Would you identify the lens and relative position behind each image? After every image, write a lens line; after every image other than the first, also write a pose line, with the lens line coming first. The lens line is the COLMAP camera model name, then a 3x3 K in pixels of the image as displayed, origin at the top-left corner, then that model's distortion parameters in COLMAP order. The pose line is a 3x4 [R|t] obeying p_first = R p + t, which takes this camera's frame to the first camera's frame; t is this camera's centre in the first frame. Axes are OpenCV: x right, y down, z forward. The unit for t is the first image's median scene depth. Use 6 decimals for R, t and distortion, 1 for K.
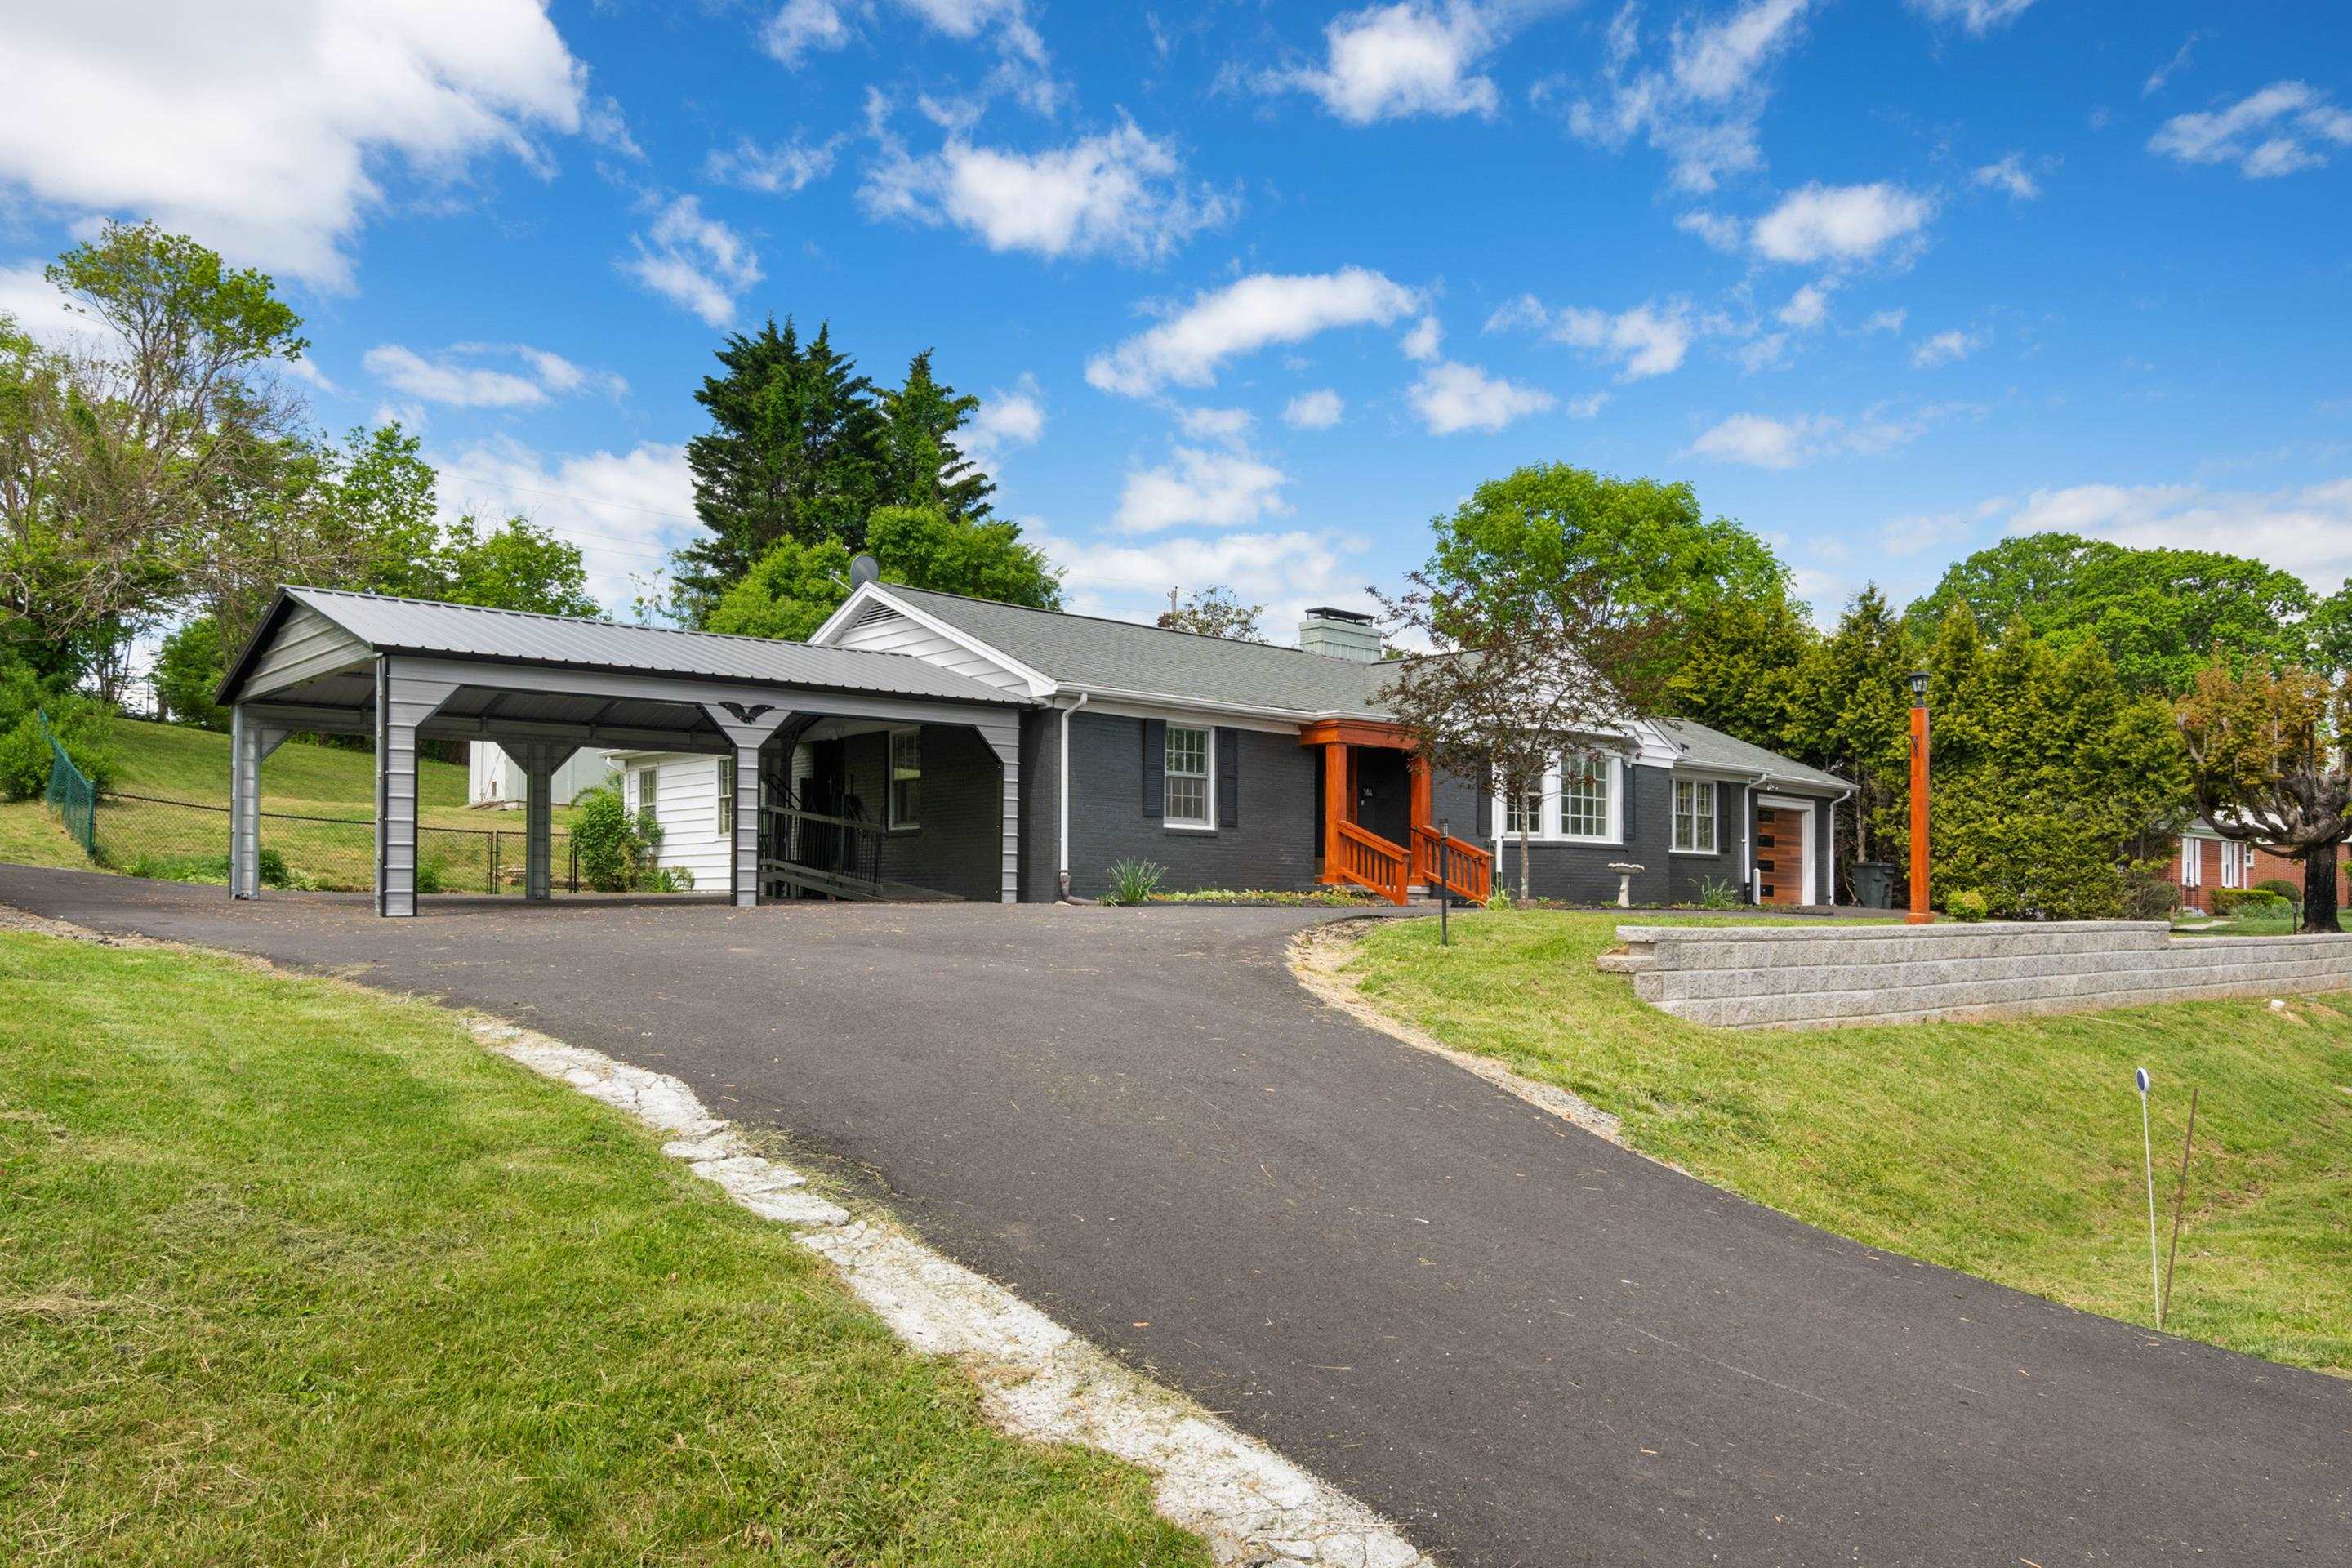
lens RADIAL K [[1639.9, 0, 1157.6], [0, 1639.9, 809.0], [0, 0, 1]] dist [0.015472, 0.003708]
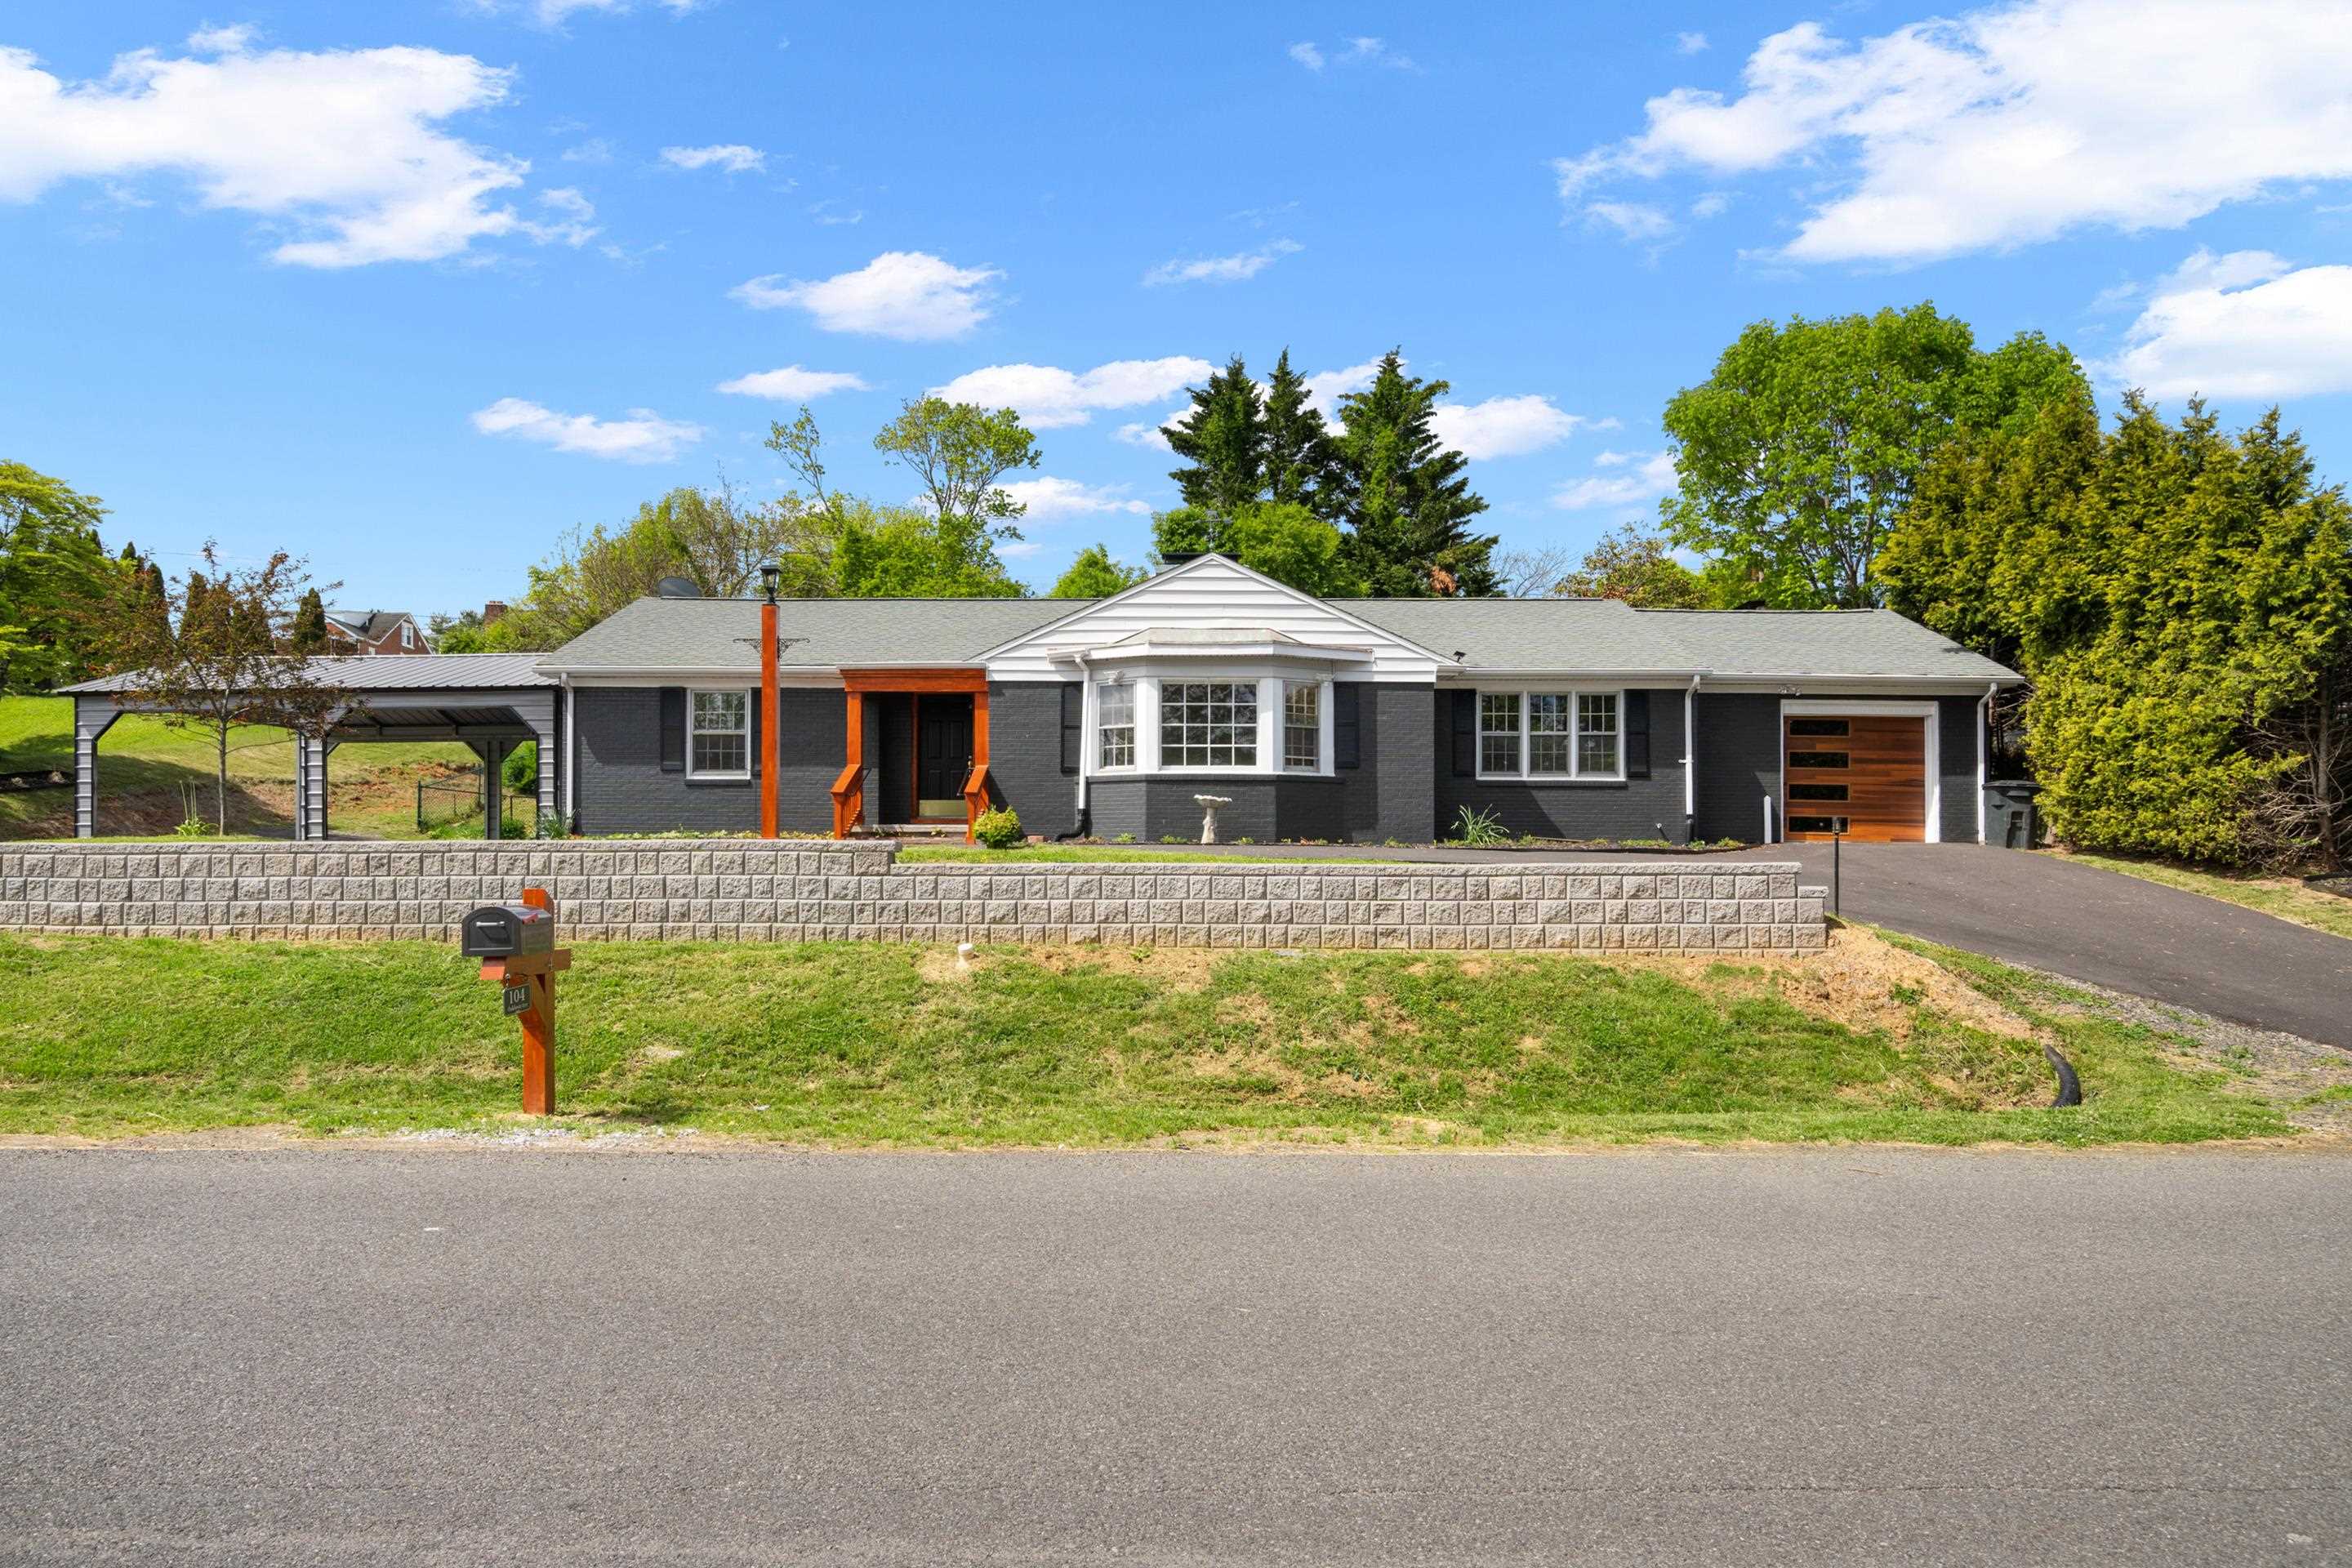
lens RADIAL K [[1449.0, 0, 1191.2], [0, 1449.0, 772.3], [0, 0, 1]] dist [0.028645, -0.001563]
pose [[0.749170, -0.049069, -0.660557, 0.579871], [0.043101, 0.998750, -0.025308, 0.028964], [0.660974, -0.009511, 0.750349, 0.285502]]
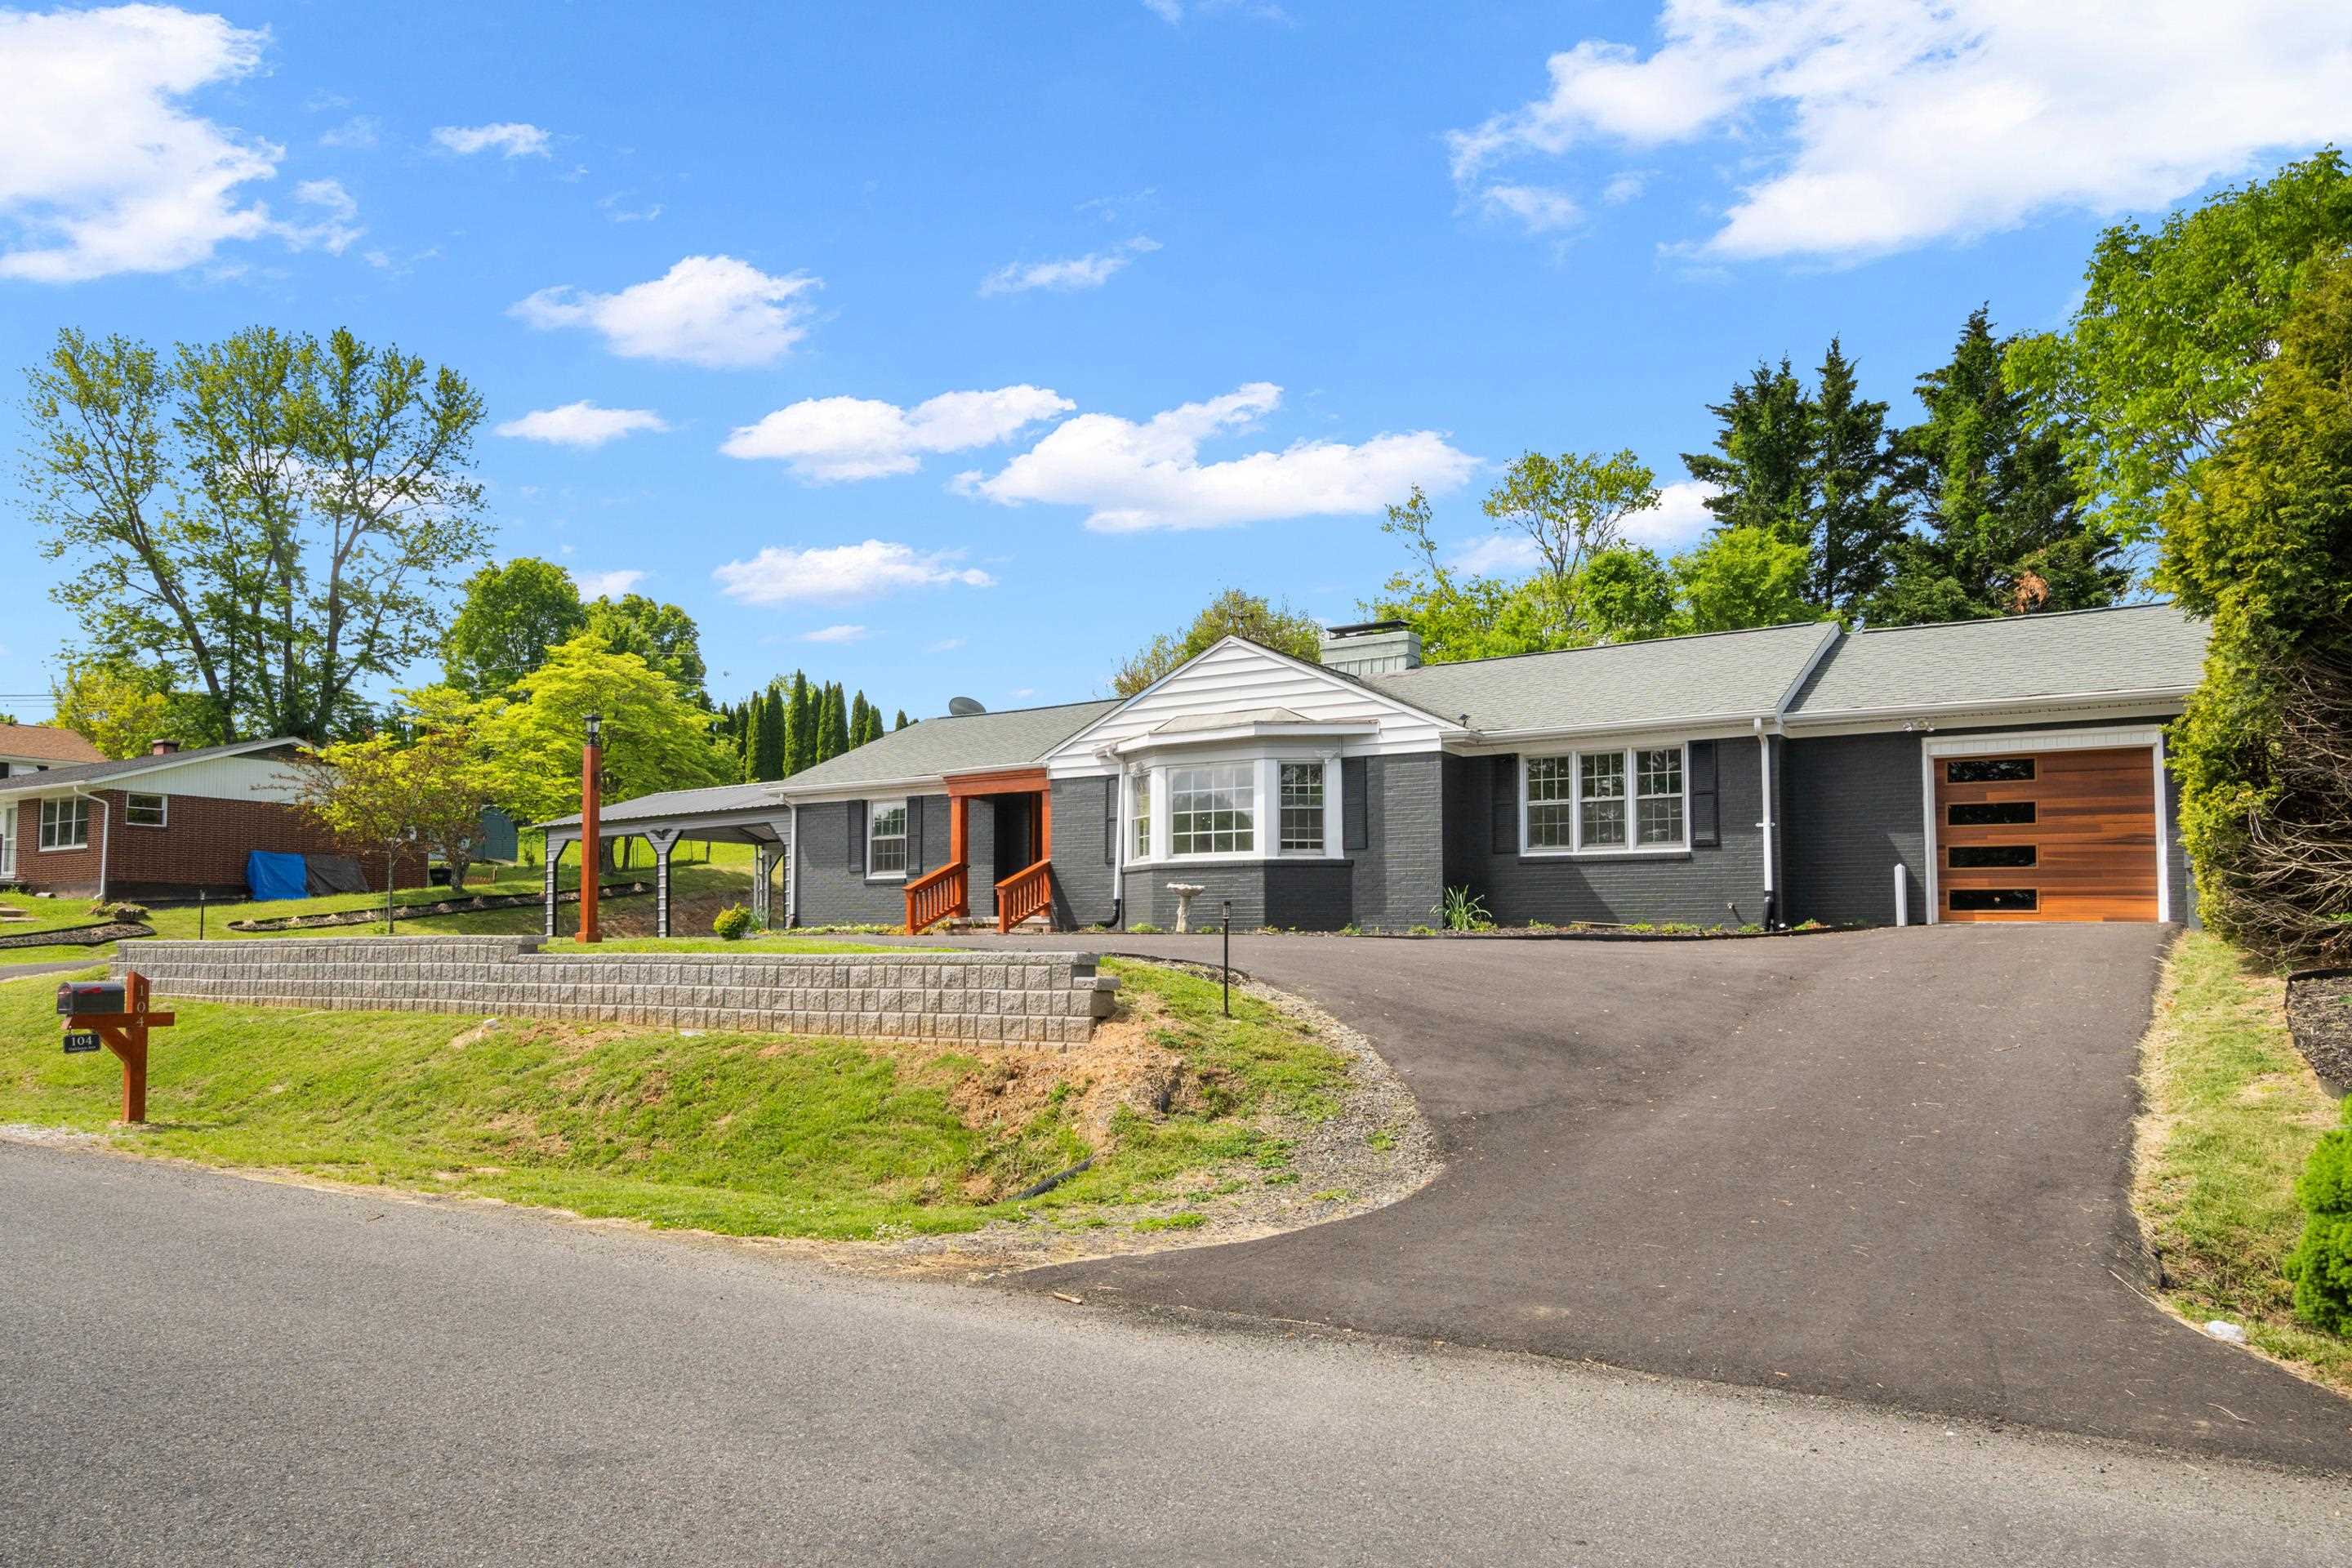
lens RADIAL K [[1586.2, 0, 1194.5], [0, 1586.2, 768.5], [0, 0, 1]] dist [0.004676, 0.000948]
pose [[0.257870, -0.118362, -0.958902, 0.810010], [0.057634, 0.992585, -0.107021, 0.046078], [0.964459, -0.027668, 0.262780, 0.563034]]
